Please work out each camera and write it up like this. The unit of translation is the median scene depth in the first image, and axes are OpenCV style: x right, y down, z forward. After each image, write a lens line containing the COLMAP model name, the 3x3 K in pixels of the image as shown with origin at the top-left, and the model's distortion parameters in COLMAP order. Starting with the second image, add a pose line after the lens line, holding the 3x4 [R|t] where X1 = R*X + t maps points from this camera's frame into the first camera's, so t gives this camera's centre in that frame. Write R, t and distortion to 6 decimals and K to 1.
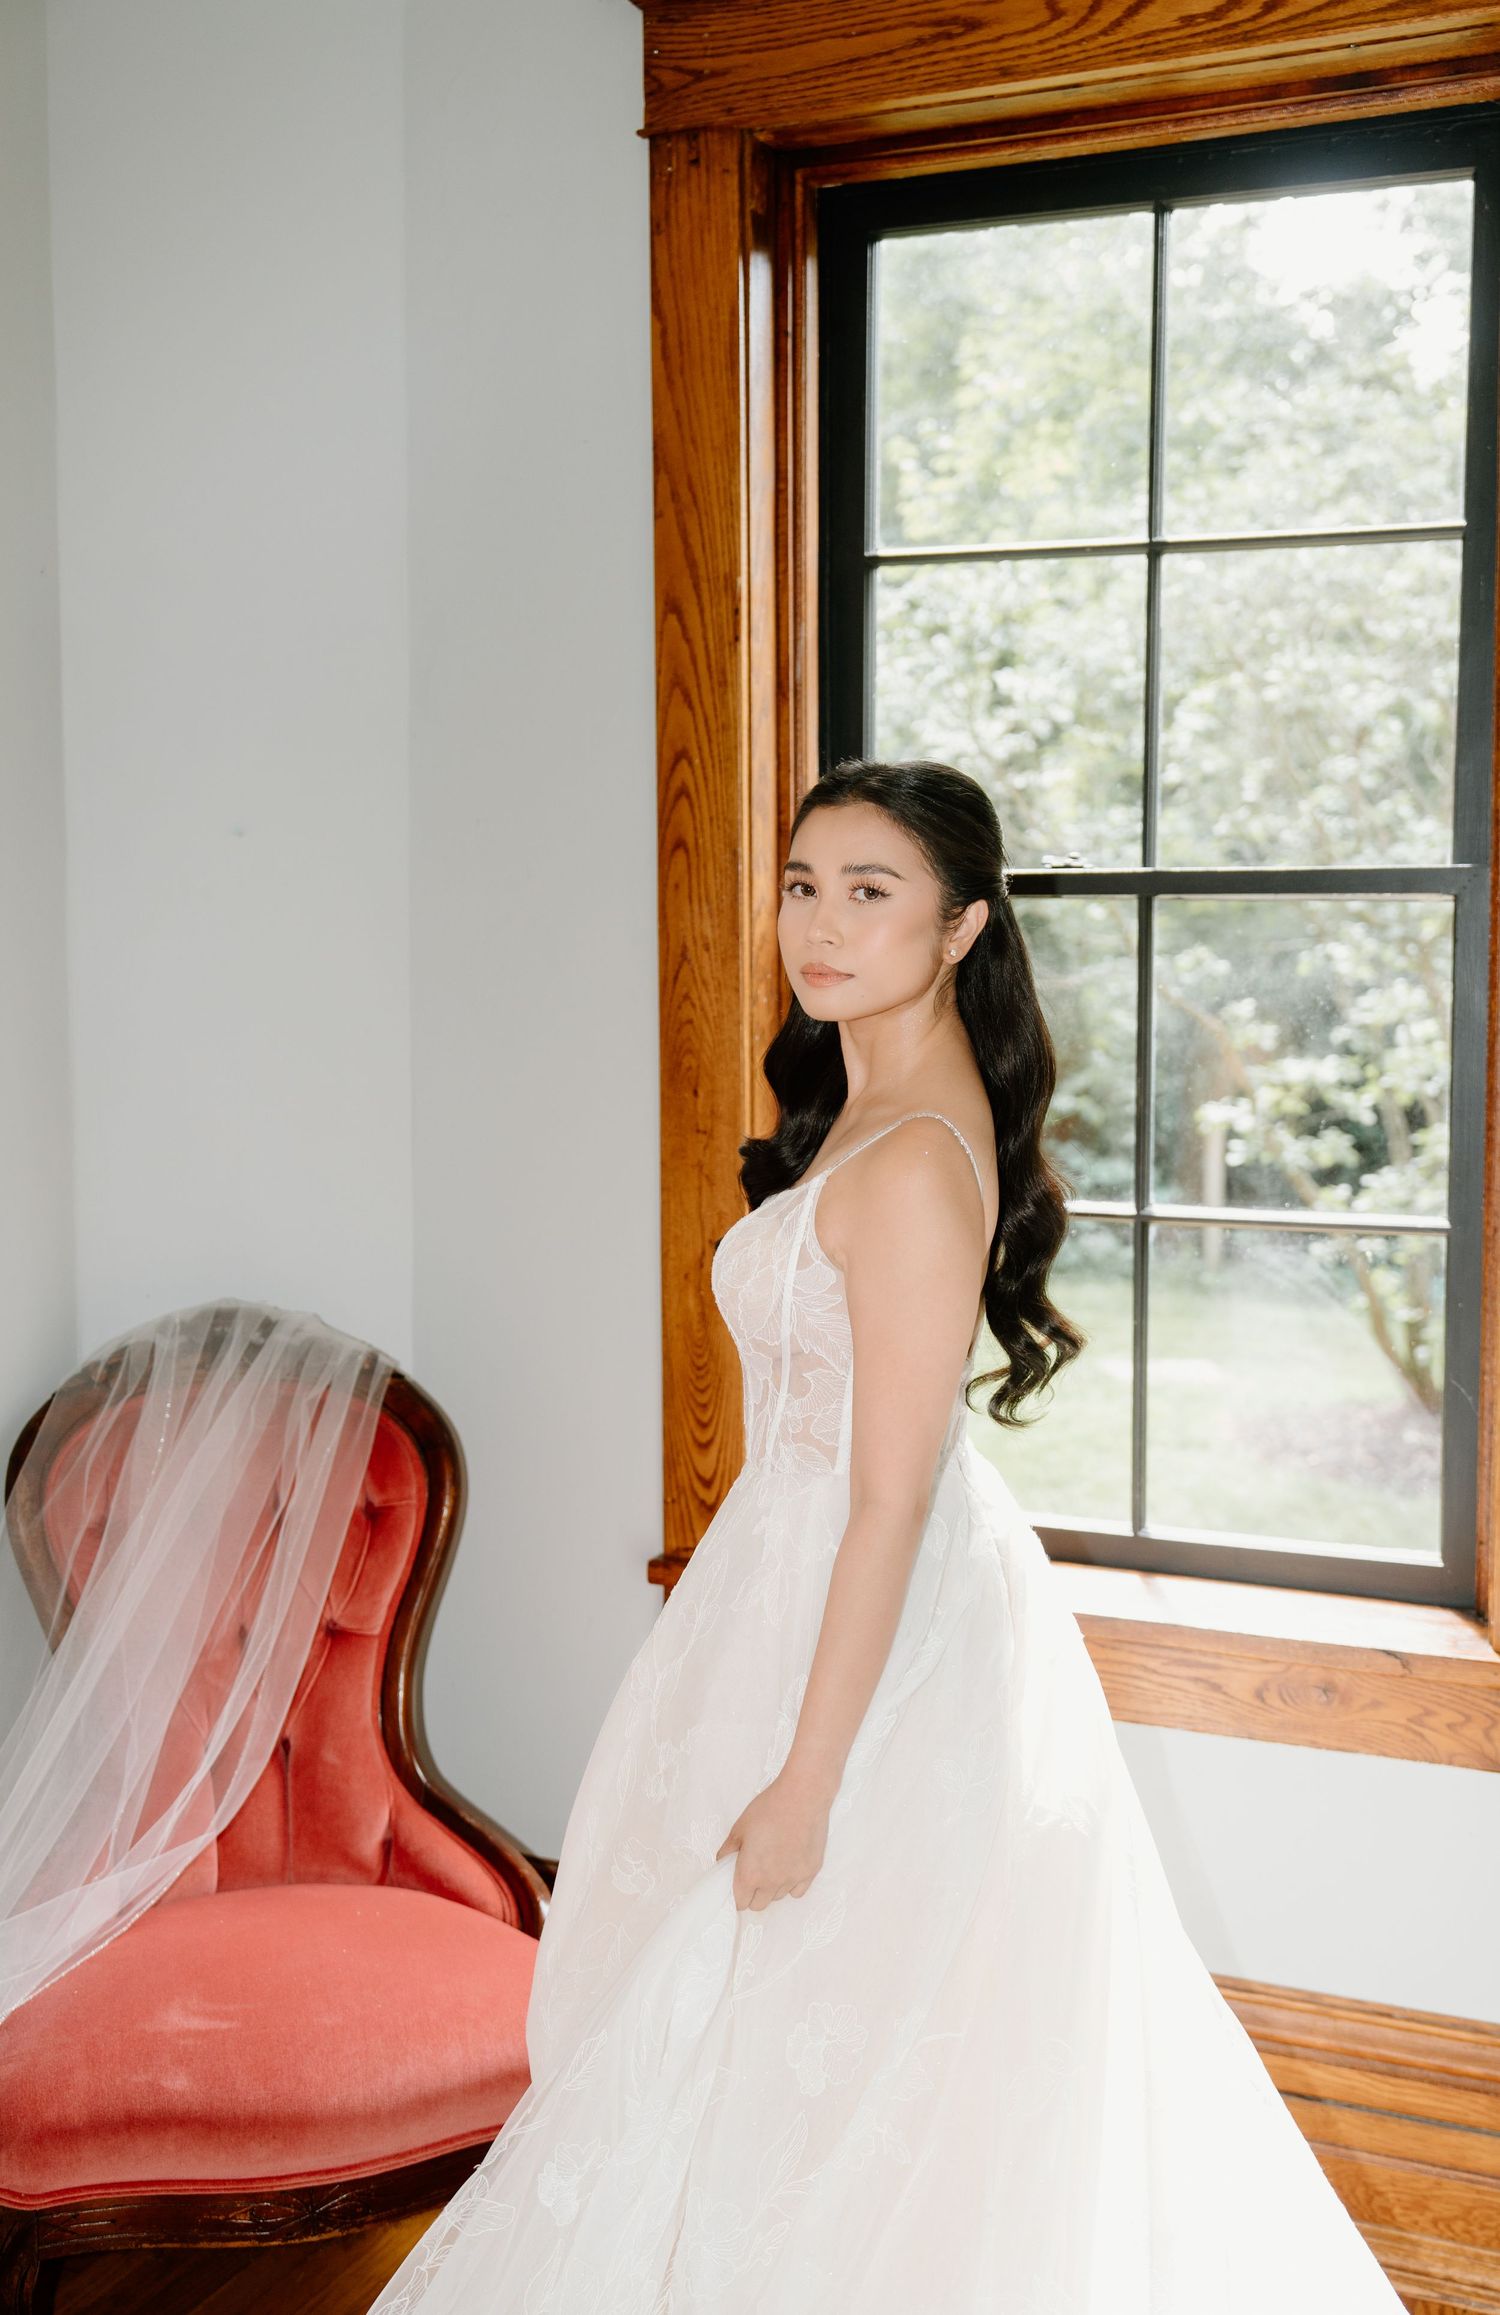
lens RADIAL K [[2472.3, 0, 771.6], [0, 2472.3, 1147.6], [0, 0, 1]] dist [0.008708, 0.000000]
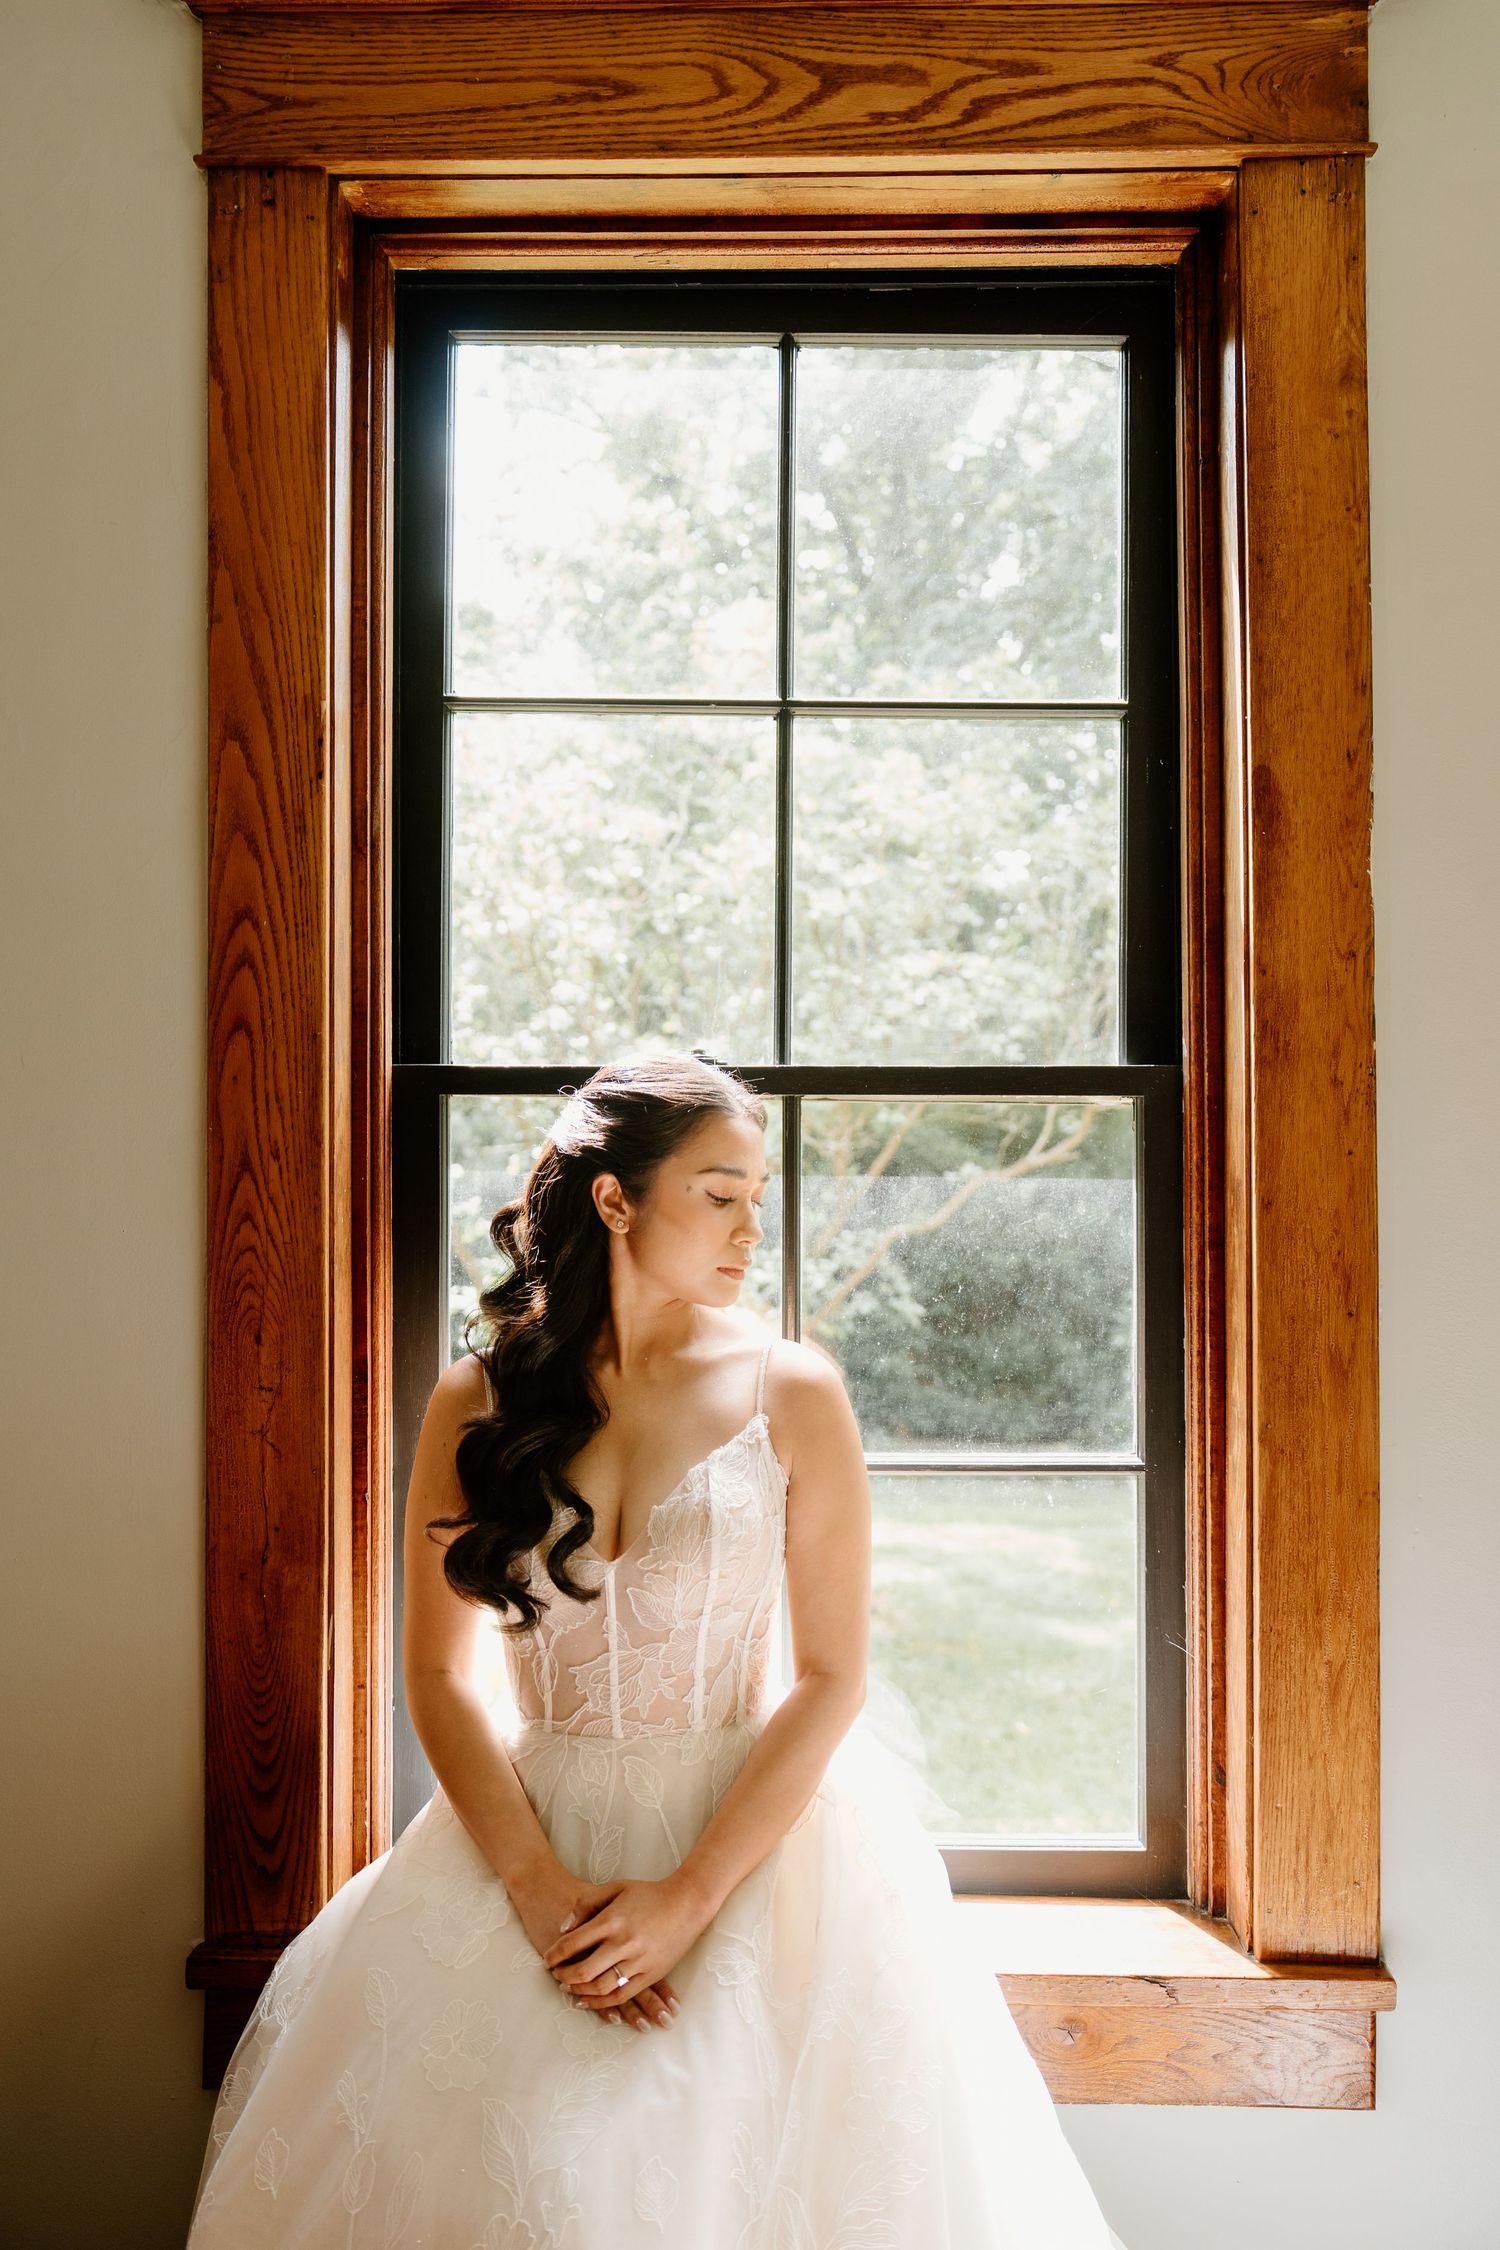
lens RADIAL K [[2029.3, 0, 753.0], [0, 2029.3, 1096.6], [0, 0, 1]] dist [-0.000395, 0.010975]
pose [[0.926830, 0.008800, 0.375379, -0.130322], [0.031100, 0.994491, -0.100100, -0.029923], [-0.374192, 0.104450, 0.921450, 0.343410]]
